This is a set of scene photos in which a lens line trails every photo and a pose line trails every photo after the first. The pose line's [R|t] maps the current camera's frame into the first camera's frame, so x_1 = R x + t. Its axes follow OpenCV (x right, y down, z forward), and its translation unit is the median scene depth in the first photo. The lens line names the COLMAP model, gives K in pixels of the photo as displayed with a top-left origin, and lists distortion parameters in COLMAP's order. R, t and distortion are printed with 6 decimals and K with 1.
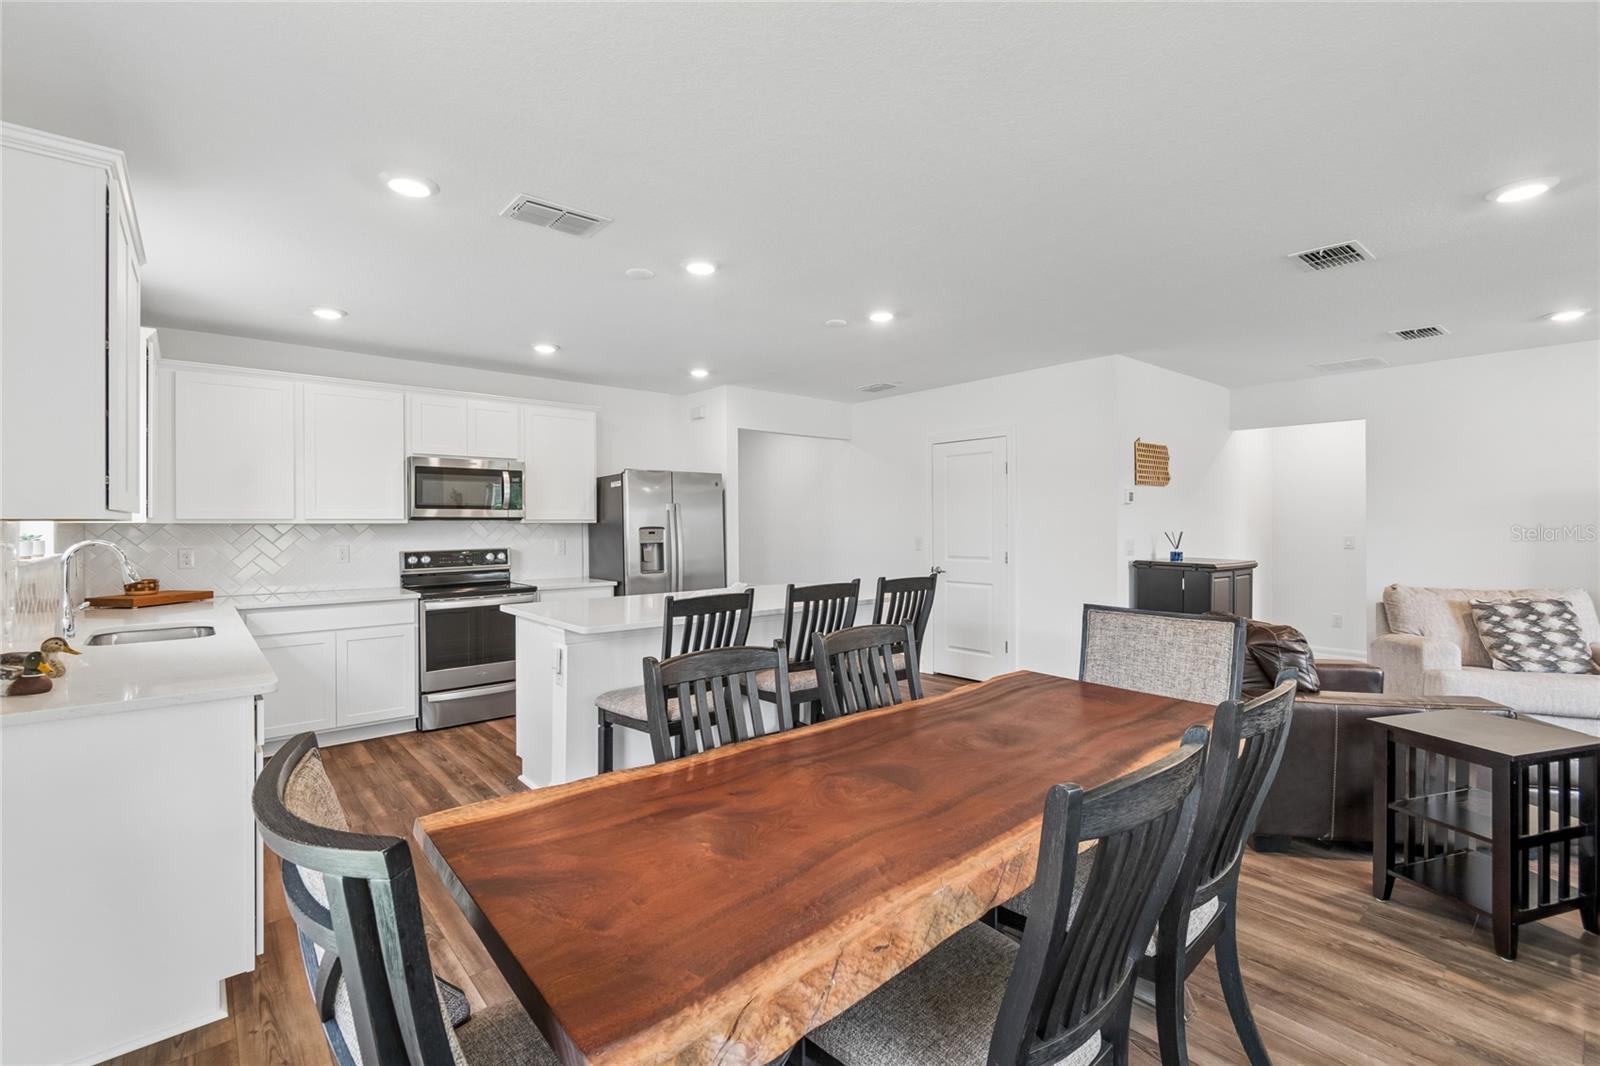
lens RADIAL K [[686.8, 0, 826.7], [0, 686.8, 523.0], [0, 0, 1]] dist [0.001654, 0.000295]
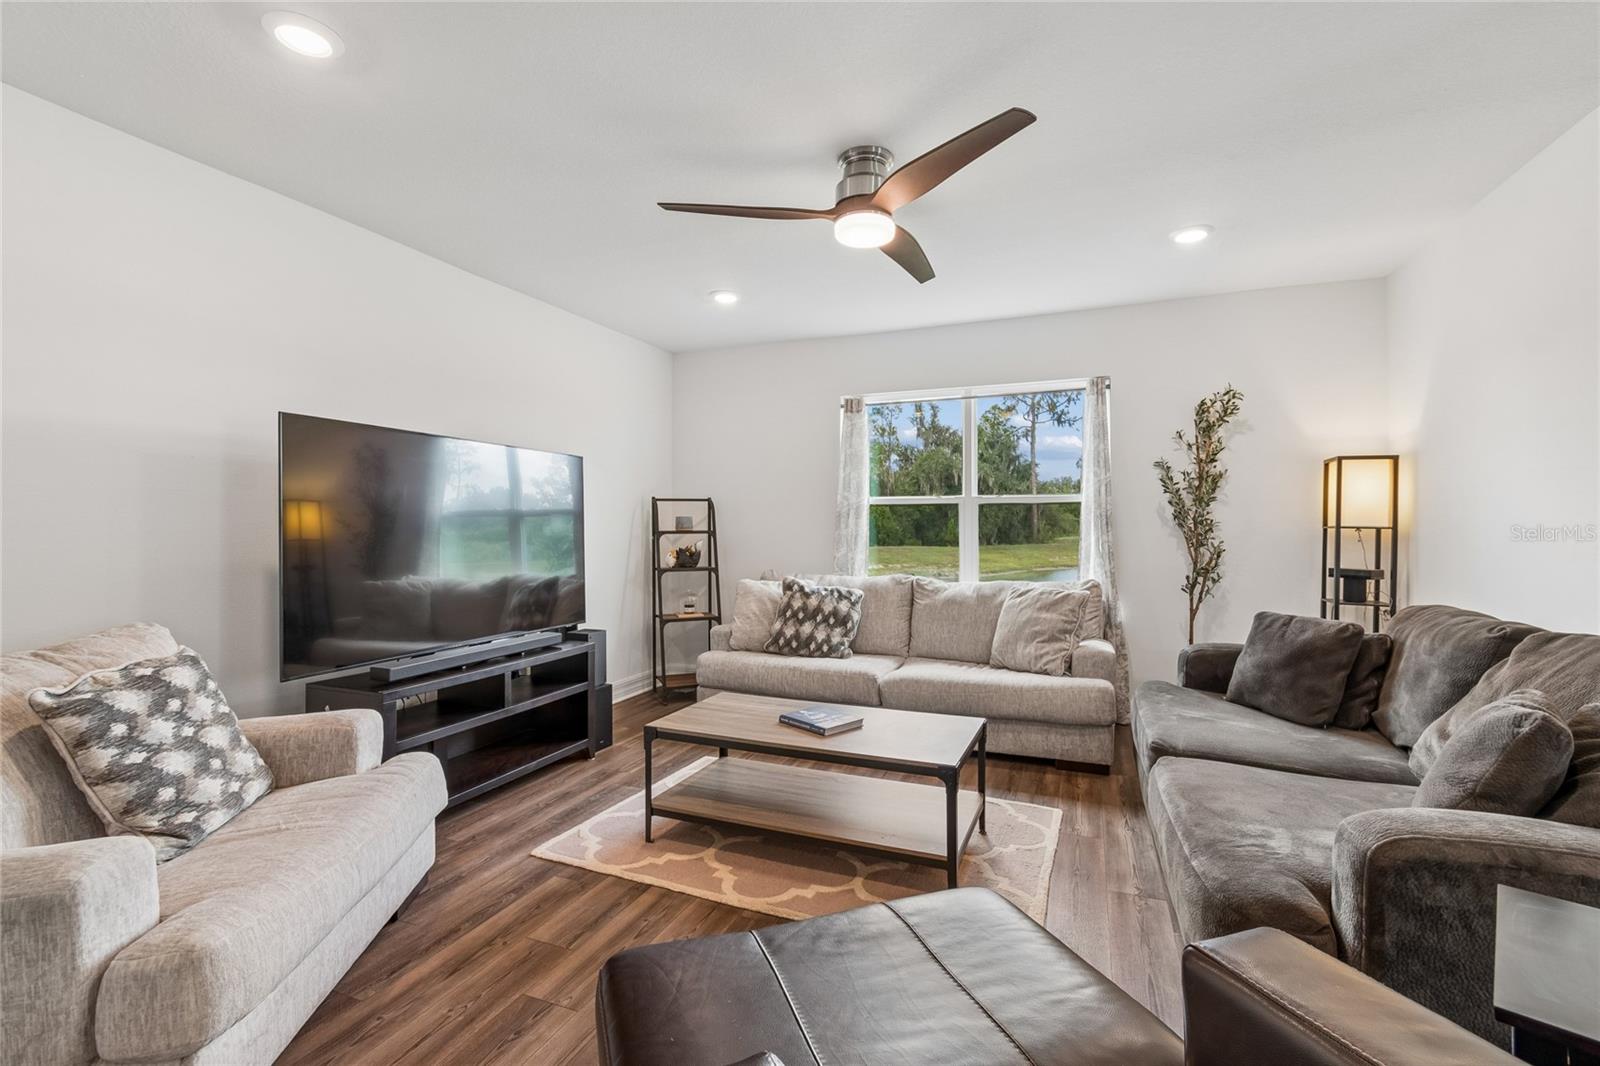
lens RADIAL K [[711.8, 0, 810.7], [0, 711.8, 523.5], [0, 0, 1]] dist [-0.000557, -0.000598]
pose [[-0.462370, 0.005618, 0.886669, 0.448883], [0.001725, 0.999984, -0.005436, 0.028352], [-0.886686, -0.000984, -0.462372, 0.843609]]
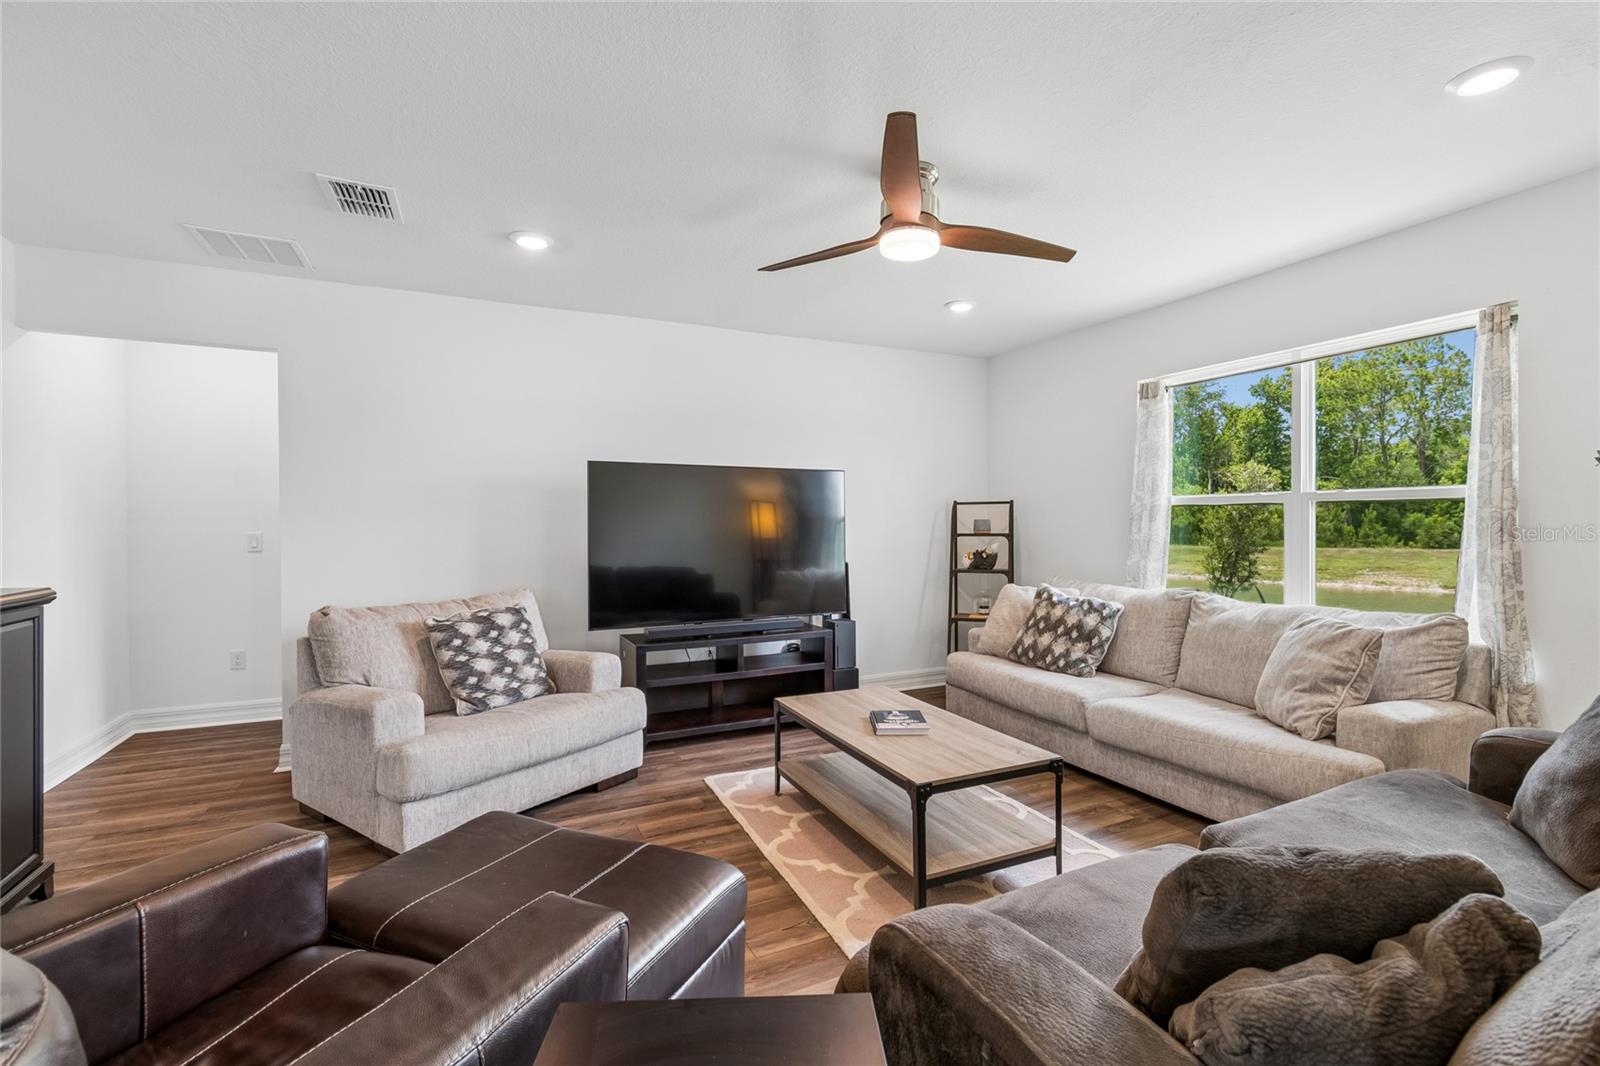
lens RADIAL K [[708.7, 0, 804.9], [0, 708.7, 528.5], [0, 0, 1]] dist [-0.000732, -0.000377]
pose [[0.261885, -0.008072, 0.965065, 0.351598], [0.003329, 0.999967, 0.007460, 0.015220], [-0.965093, 0.001259, 0.261904, 0.453177]]
